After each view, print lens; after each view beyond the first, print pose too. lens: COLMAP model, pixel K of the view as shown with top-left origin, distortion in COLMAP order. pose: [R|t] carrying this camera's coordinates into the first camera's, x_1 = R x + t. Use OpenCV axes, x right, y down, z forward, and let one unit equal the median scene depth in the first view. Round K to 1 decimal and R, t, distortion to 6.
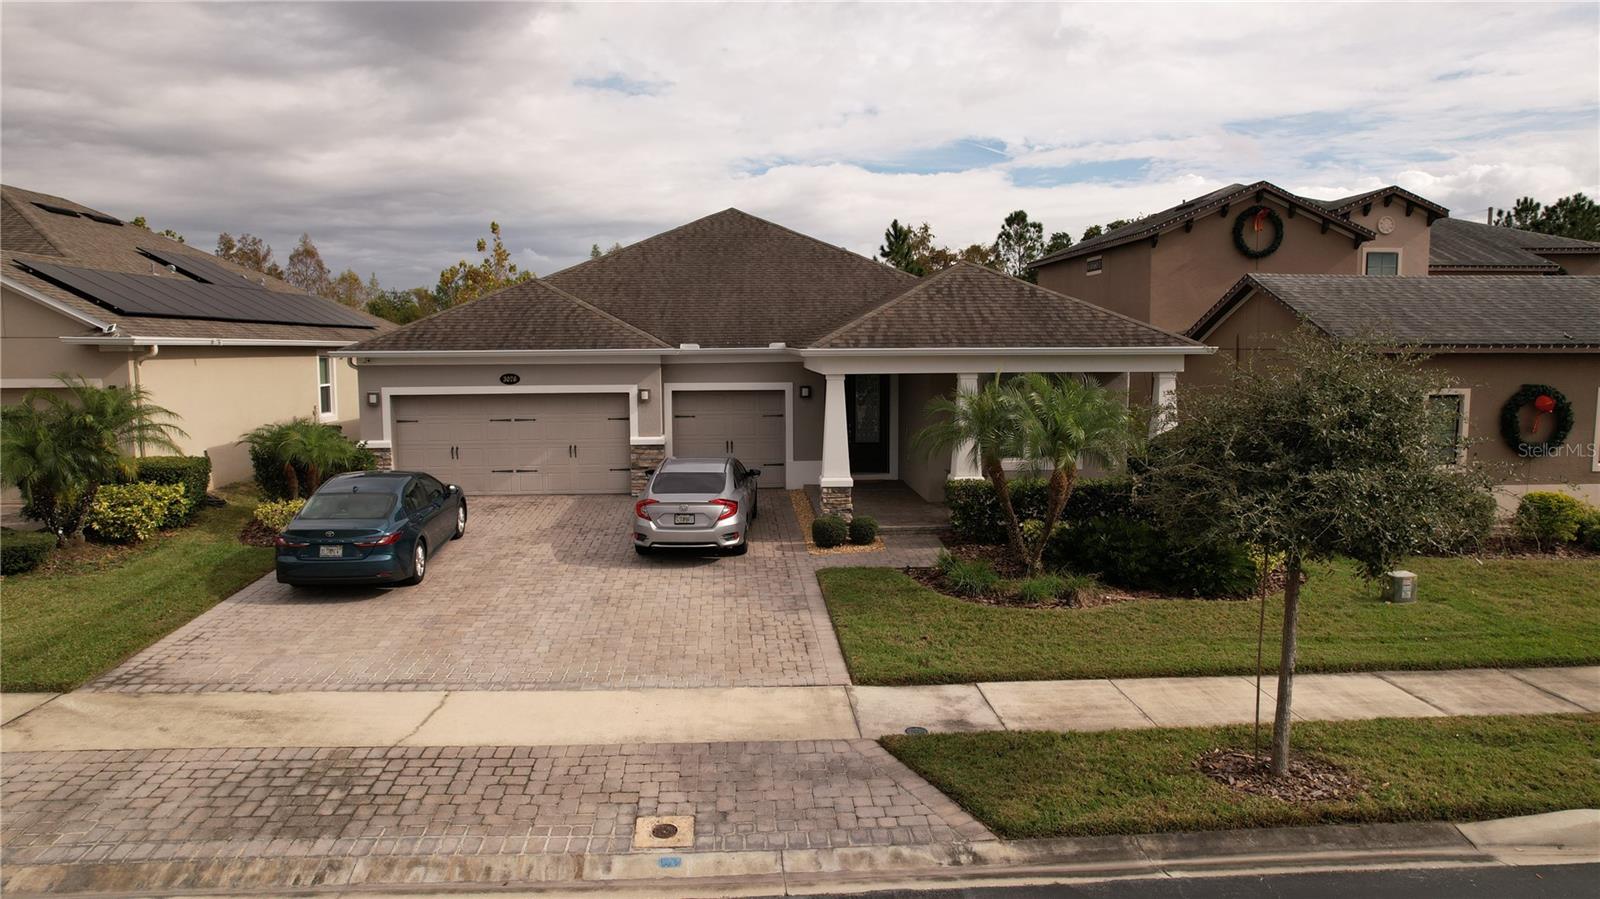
lens RADIAL K [[1025.4, 0, 807.4], [0, 1025.4, 445.8], [0, 0, 1]] dist [-0.081350, 0.071207]
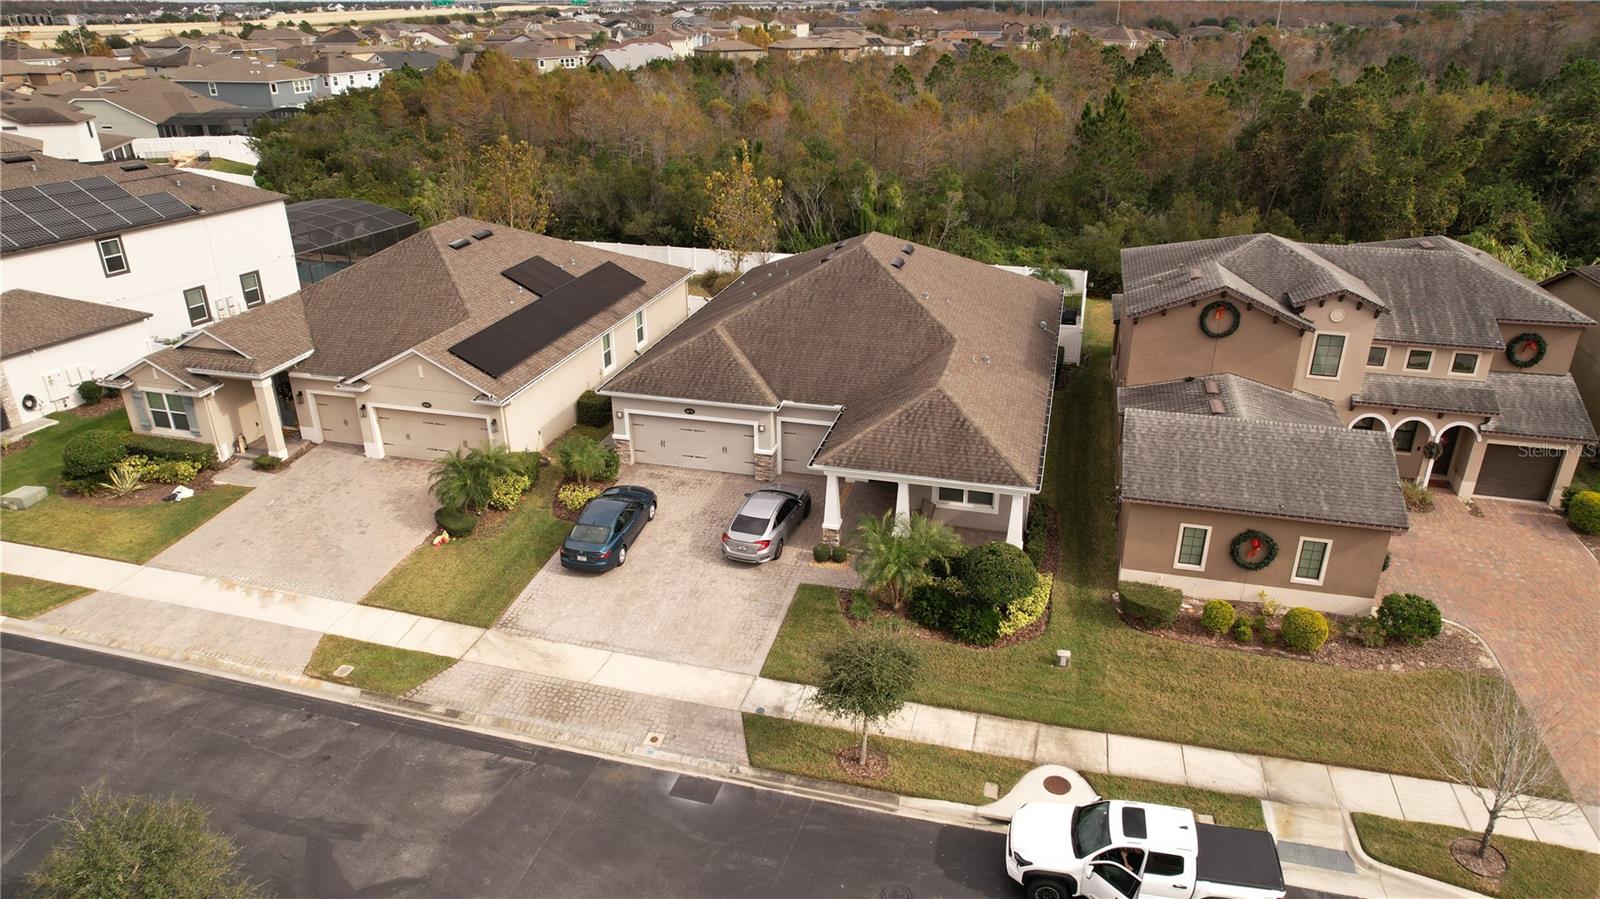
lens RADIAL K [[1025.4, 0, 807.4], [0, 1025.4, 445.8], [0, 0, 1]] dist [-0.081350, 0.071207]
pose [[0.946724, 0.132787, -0.293395, 0.577286], [-0.033193, 0.946420, 0.321229, -0.784758], [0.320330, -0.294377, 0.900406, -0.743106]]
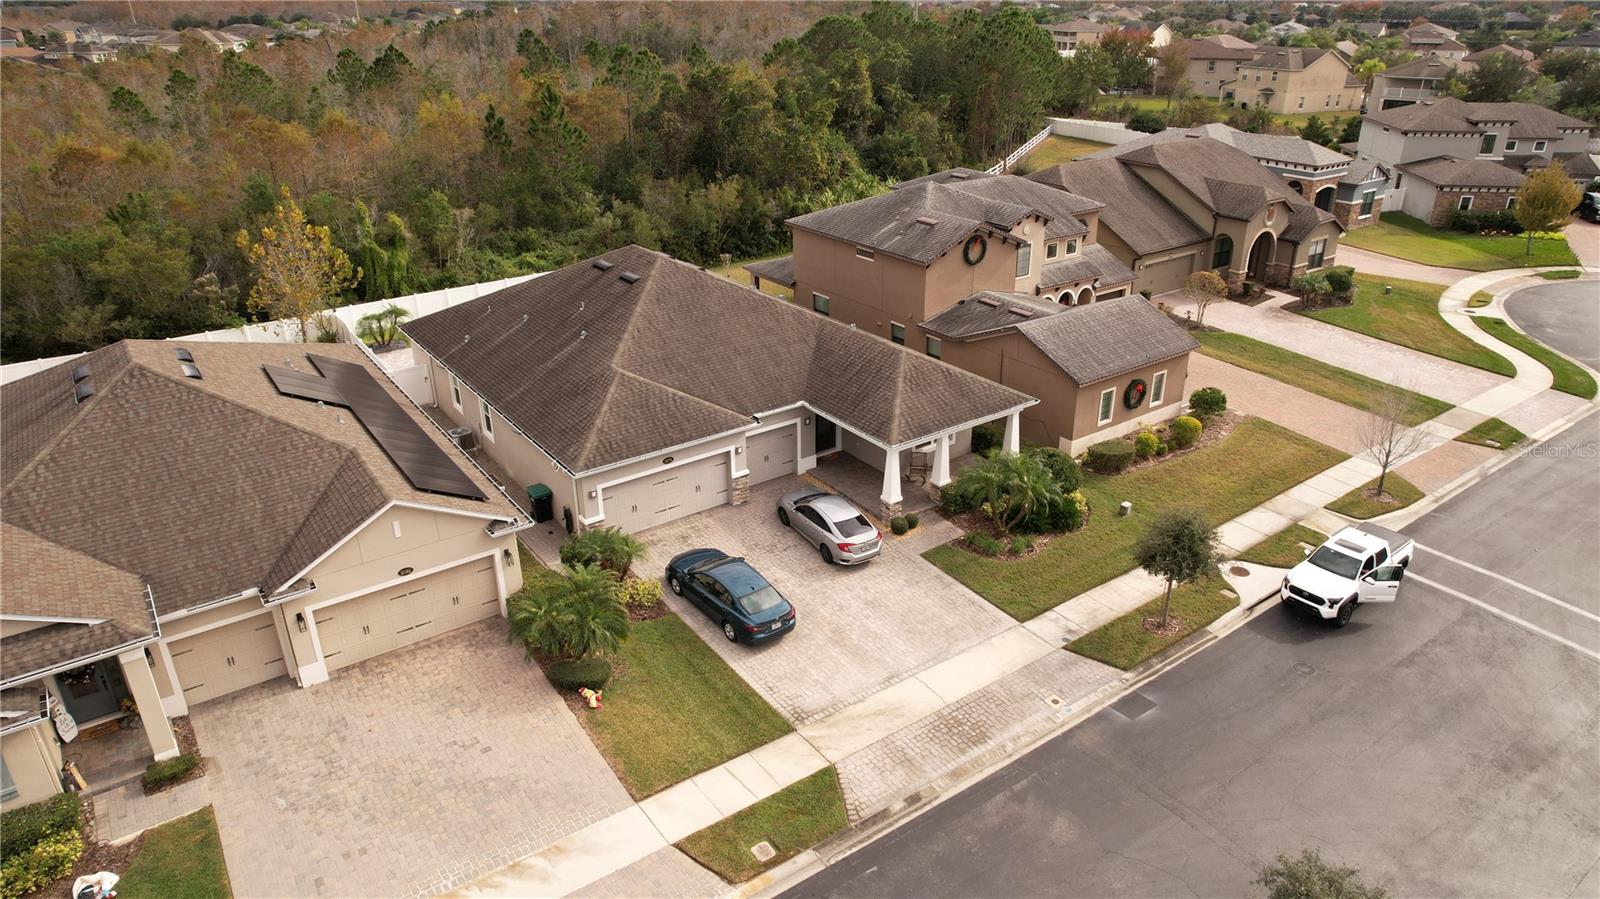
lens RADIAL K [[1025.4, 0, 807.4], [0, 1025.4, 445.8], [0, 0, 1]] dist [-0.081350, 0.071207]
pose [[0.847711, -0.218785, 0.483237, -1.179093], [0.052074, 0.940905, 0.334643, -0.825286], [-0.527895, -0.258516, 0.809009, -0.563684]]
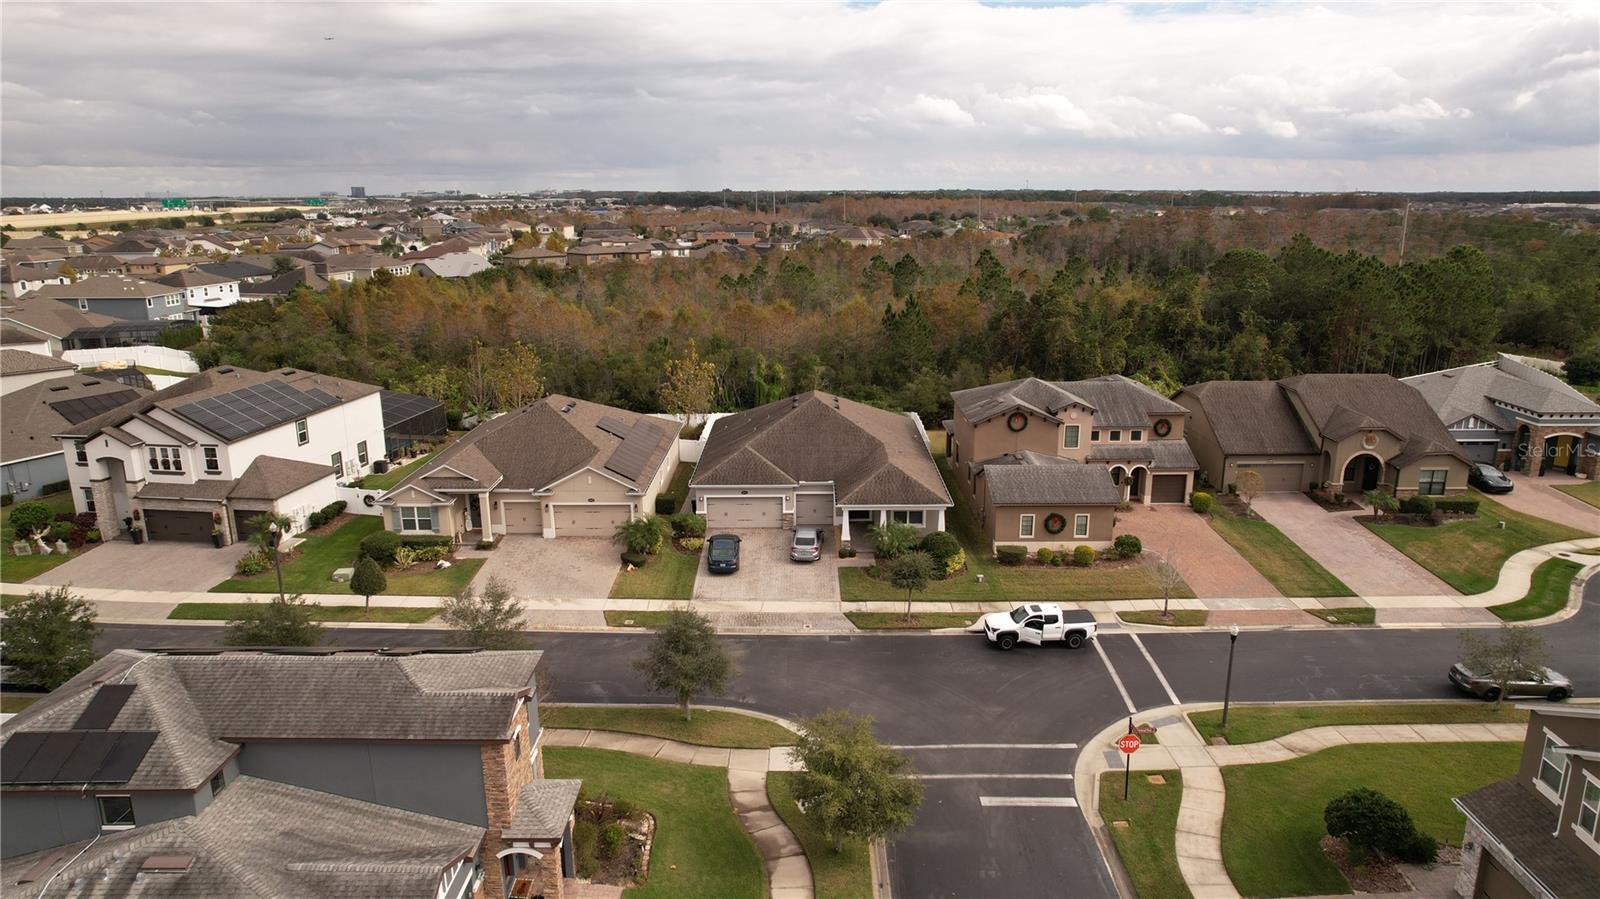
lens RADIAL K [[1025.4, 0, 807.4], [0, 1025.4, 445.8], [0, 0, 1]] dist [-0.081350, 0.071207]
pose [[0.997506, 0.017796, -0.068306, 0.147282], [-0.007393, 0.988715, 0.149628, -0.903261], [0.070198, -0.148750, 0.986380, -2.738996]]
